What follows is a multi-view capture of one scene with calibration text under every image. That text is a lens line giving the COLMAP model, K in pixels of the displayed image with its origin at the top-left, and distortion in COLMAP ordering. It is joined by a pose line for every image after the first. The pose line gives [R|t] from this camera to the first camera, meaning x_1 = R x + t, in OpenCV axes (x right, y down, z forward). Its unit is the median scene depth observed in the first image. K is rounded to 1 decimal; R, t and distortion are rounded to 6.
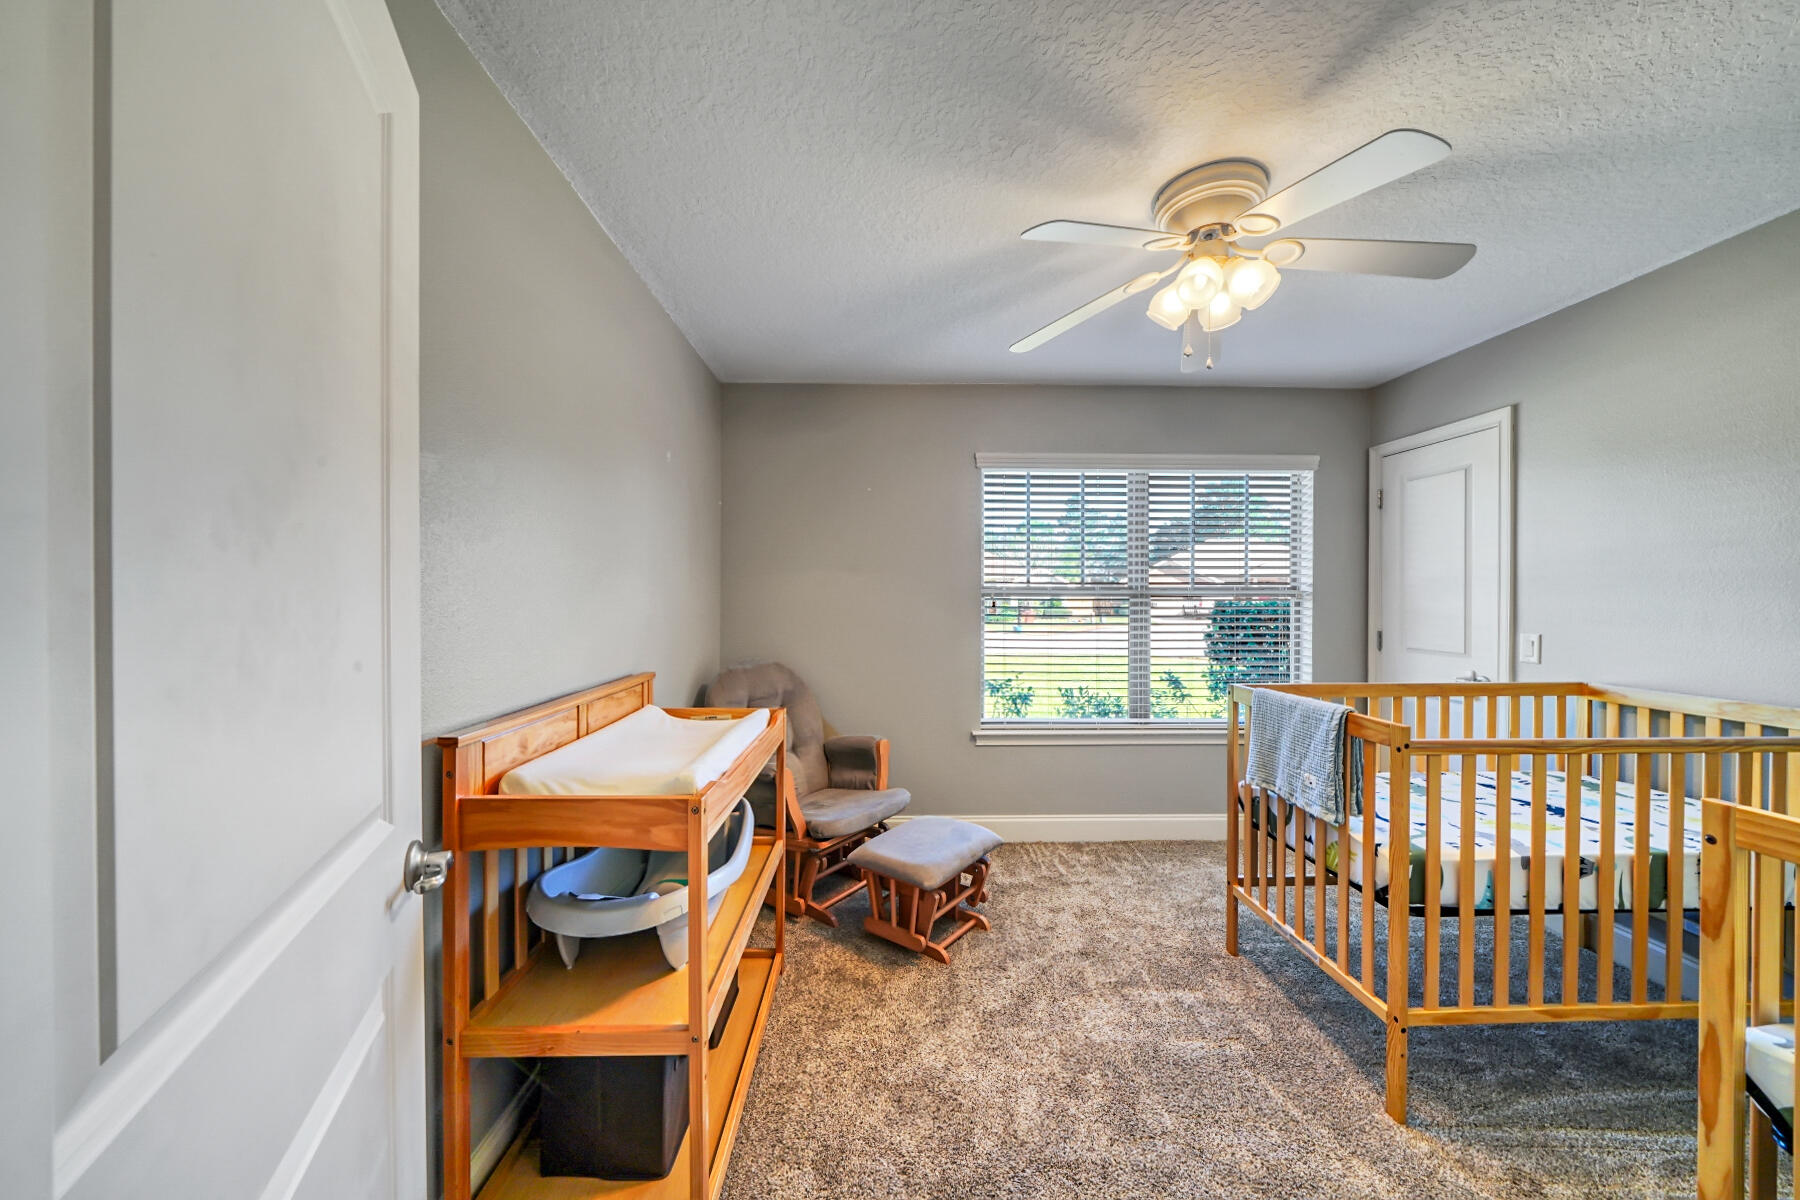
lens RADIAL K [[619.4, 0, 900.0], [0, 619.4, 600.0], [0, 0, 1]] dist [0.001699, -0.000085]
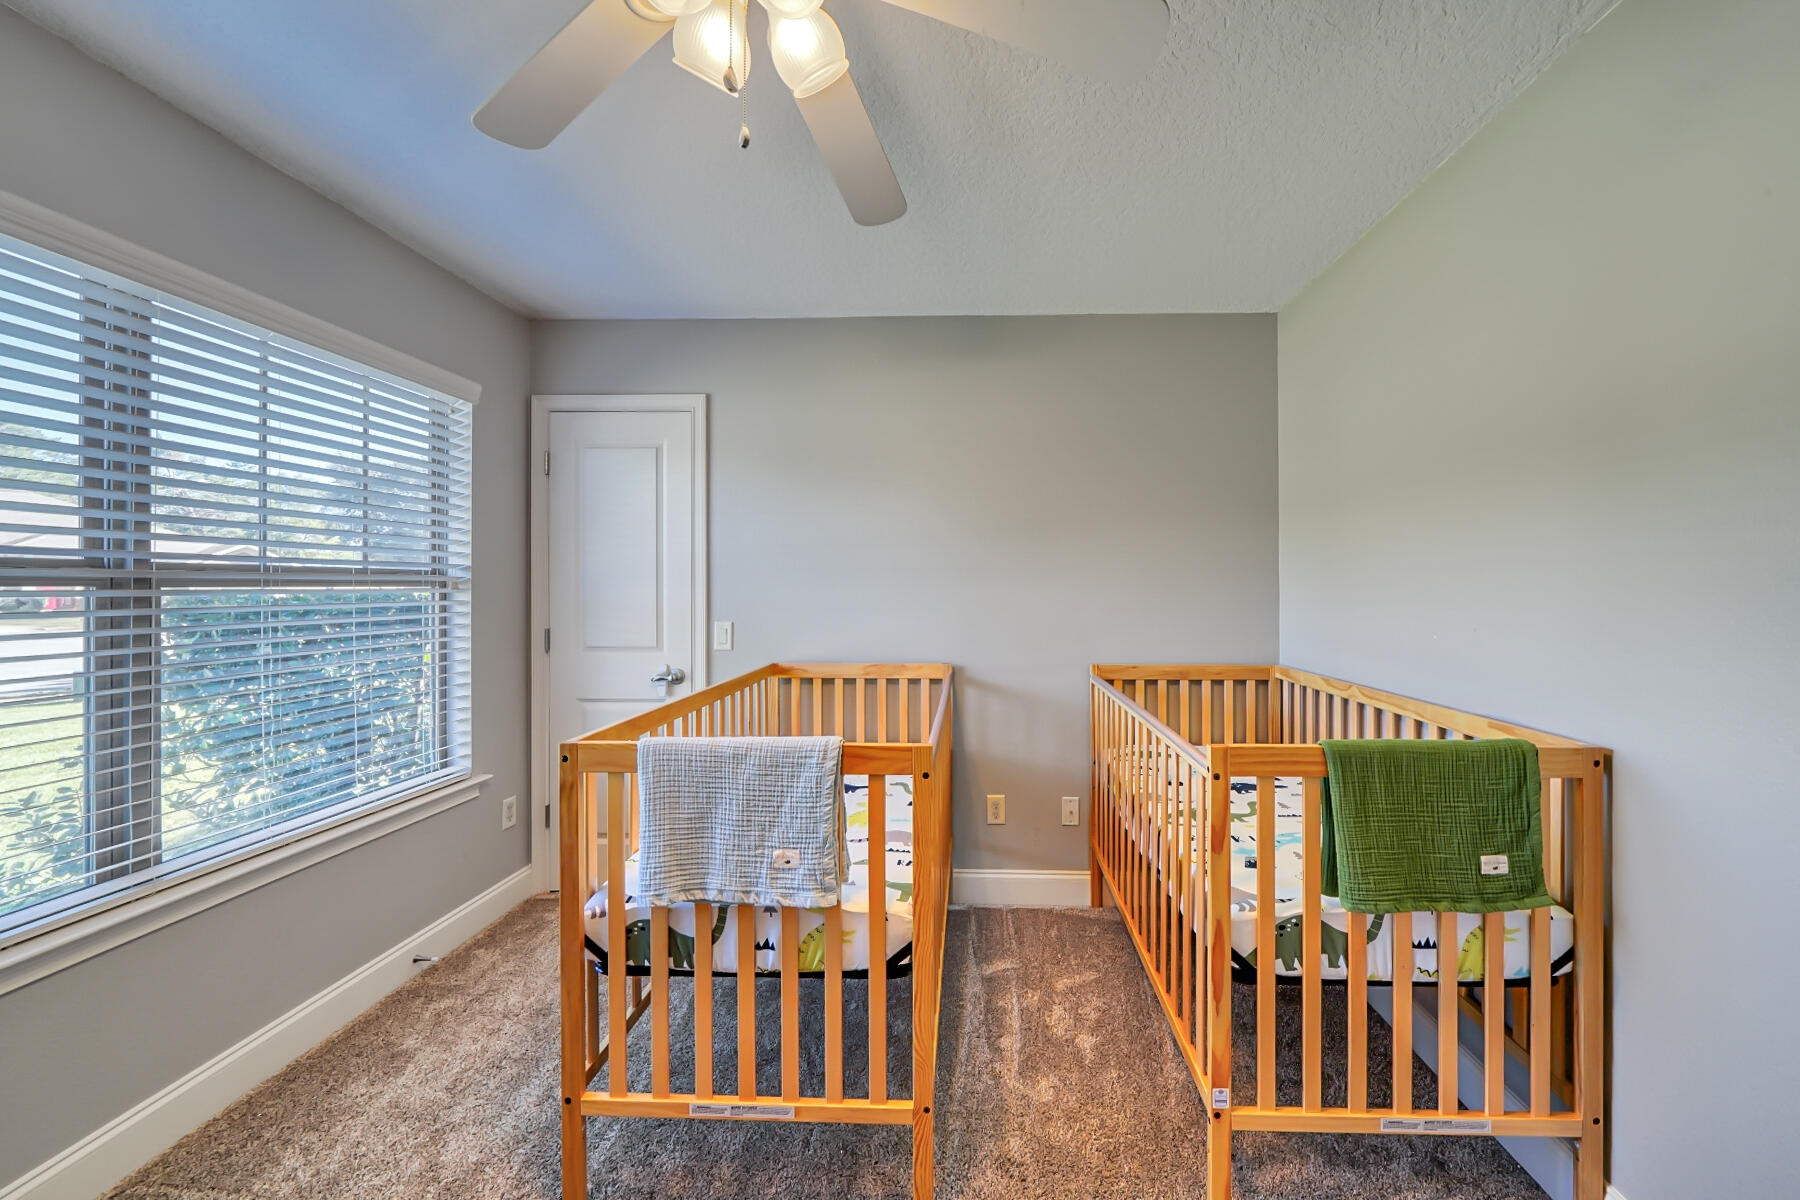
lens RADIAL K [[619.4, 0, 900.0], [0, 619.4, 600.0], [0, 0, 1]] dist [0.001699, -0.000085]
pose [[0.064179, -0.019293, 0.997752, 0.004927], [0.004281, 0.999809, 0.019057, -0.000628], [-0.997929, 0.003048, 0.064250, 0.676658]]
